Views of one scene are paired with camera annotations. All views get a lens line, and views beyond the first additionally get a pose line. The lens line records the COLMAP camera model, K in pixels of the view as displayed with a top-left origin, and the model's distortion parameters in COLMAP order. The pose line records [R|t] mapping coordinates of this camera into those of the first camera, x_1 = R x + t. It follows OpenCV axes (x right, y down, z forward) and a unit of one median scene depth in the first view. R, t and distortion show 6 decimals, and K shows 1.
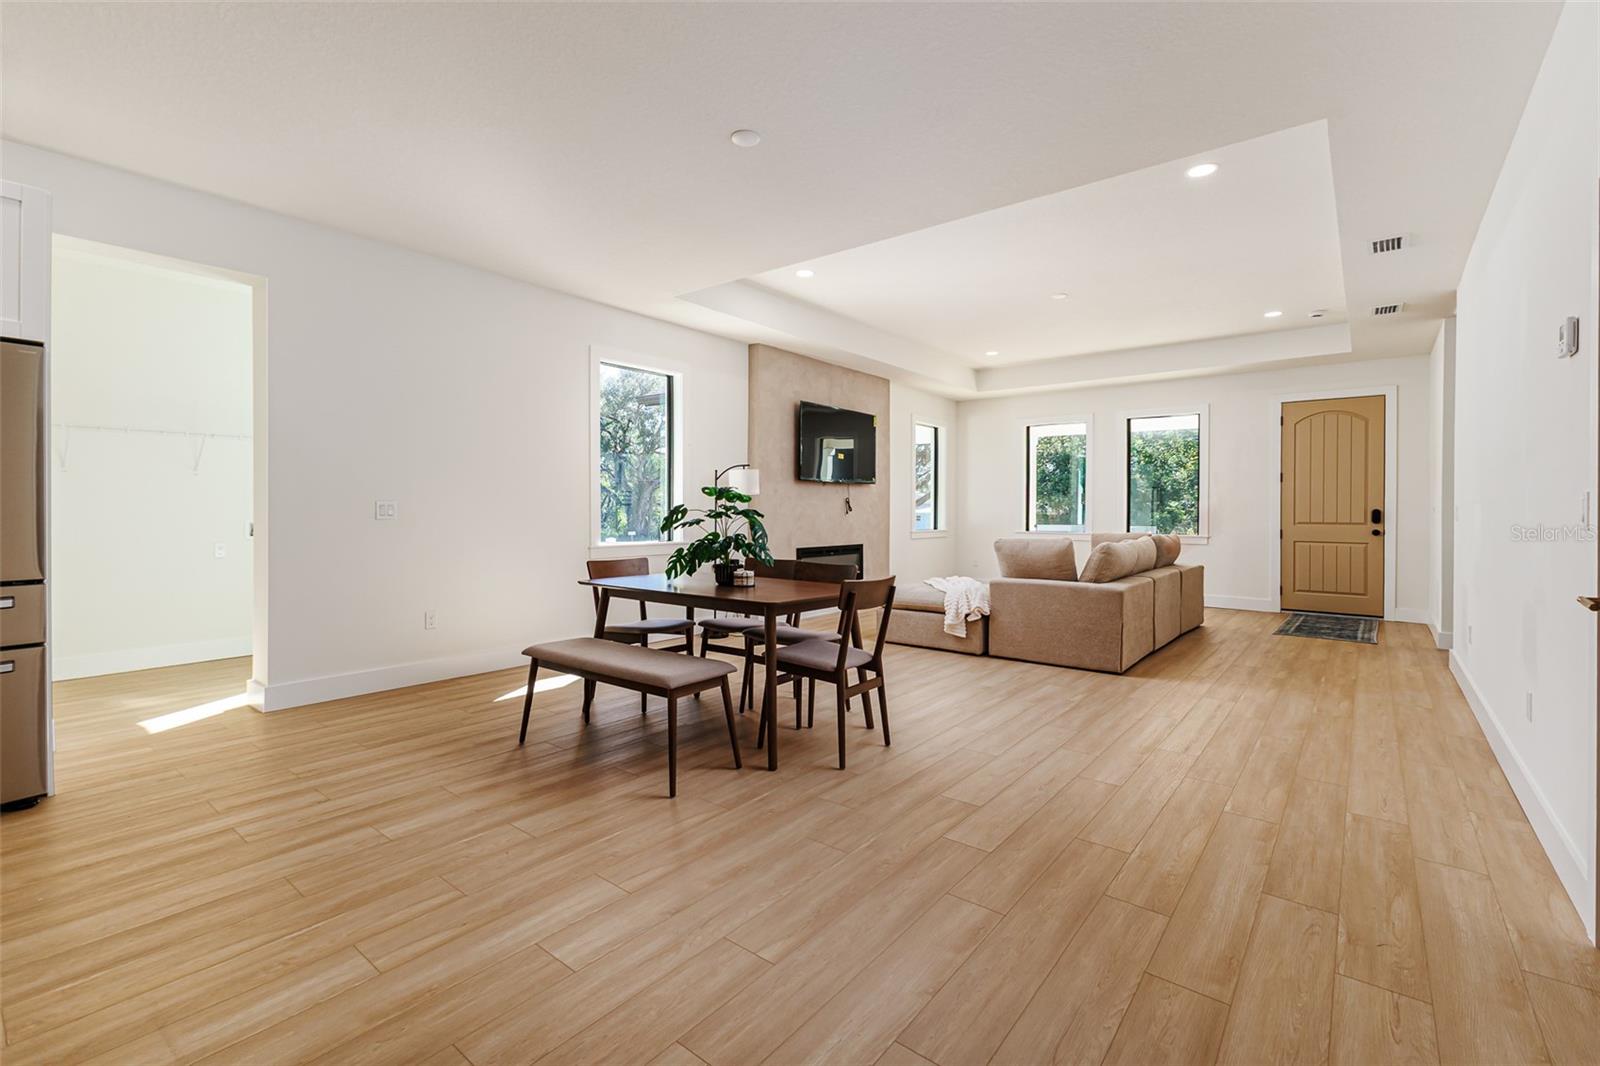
lens RADIAL K [[702.8, 0, 801.8], [0, 702.8, 518.2], [0, 0, 1]] dist [0.007983, -0.000556]
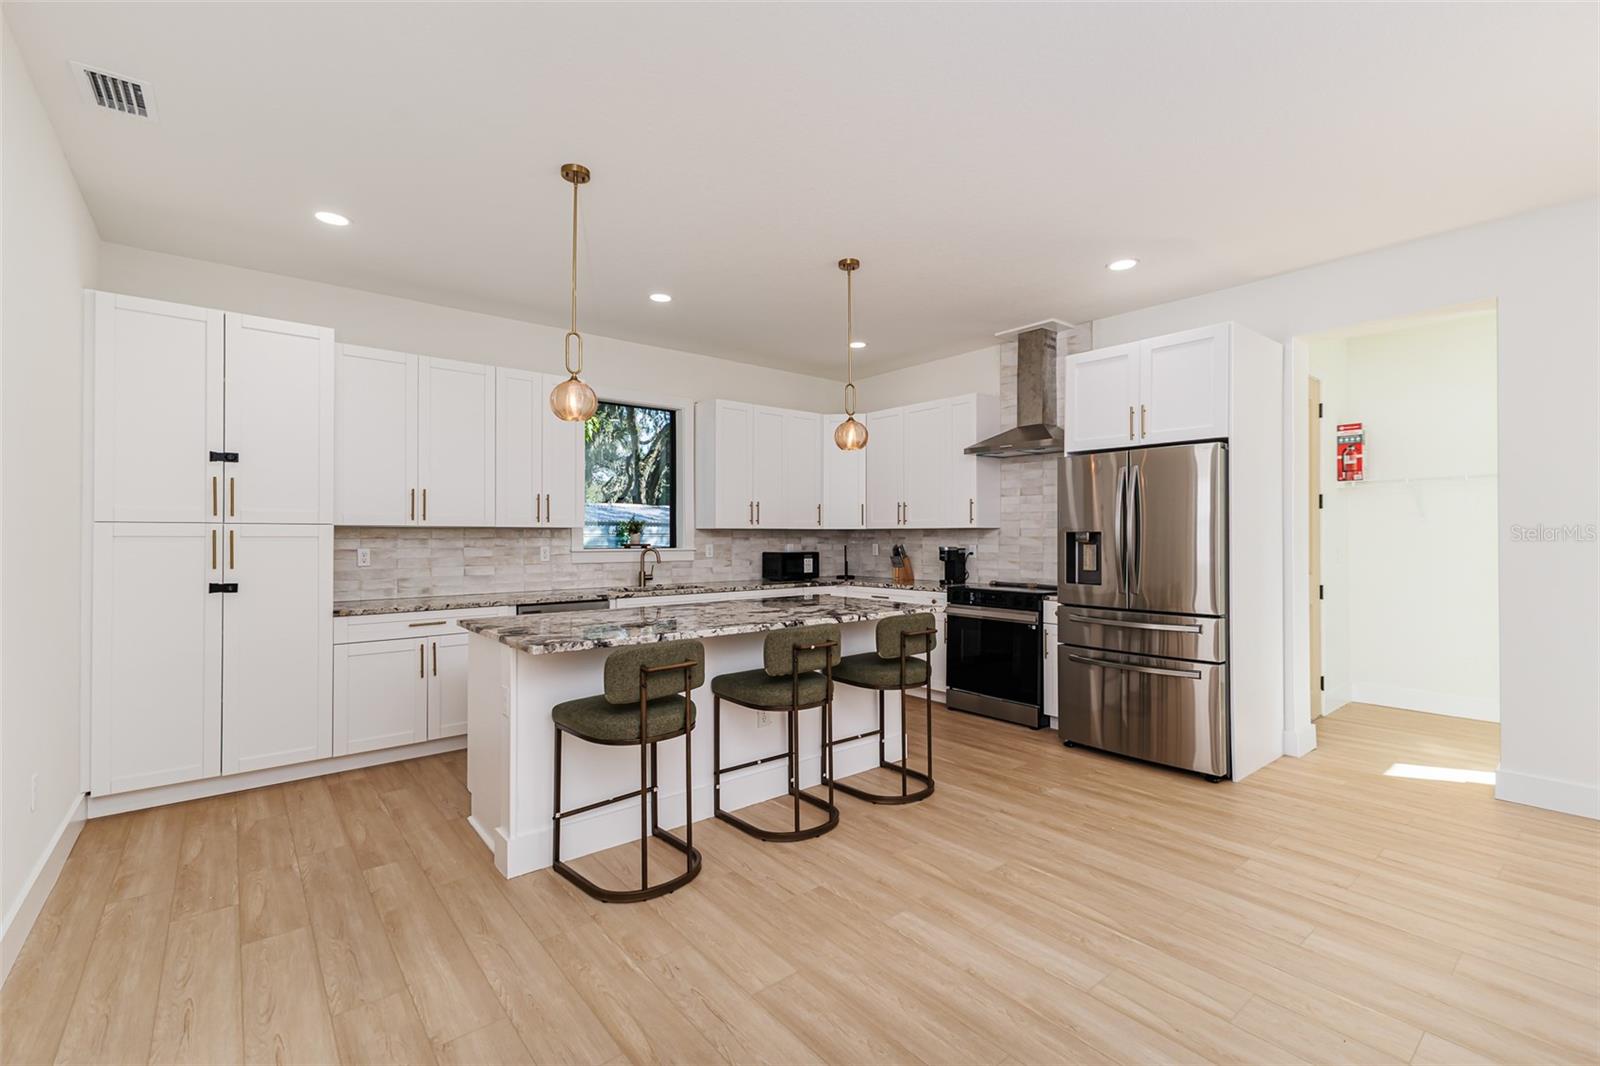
lens RADIAL K [[702.8, 0, 795.2], [0, 702.8, 529.6], [0, 0, 1]] dist [0.007983, -0.000556]
pose [[-0.216650, -0.008245, -0.976215, 0.544463], [-0.010819, 0.999923, -0.006044, -0.077084], [0.976189, 0.009252, -0.216722, 0.688761]]
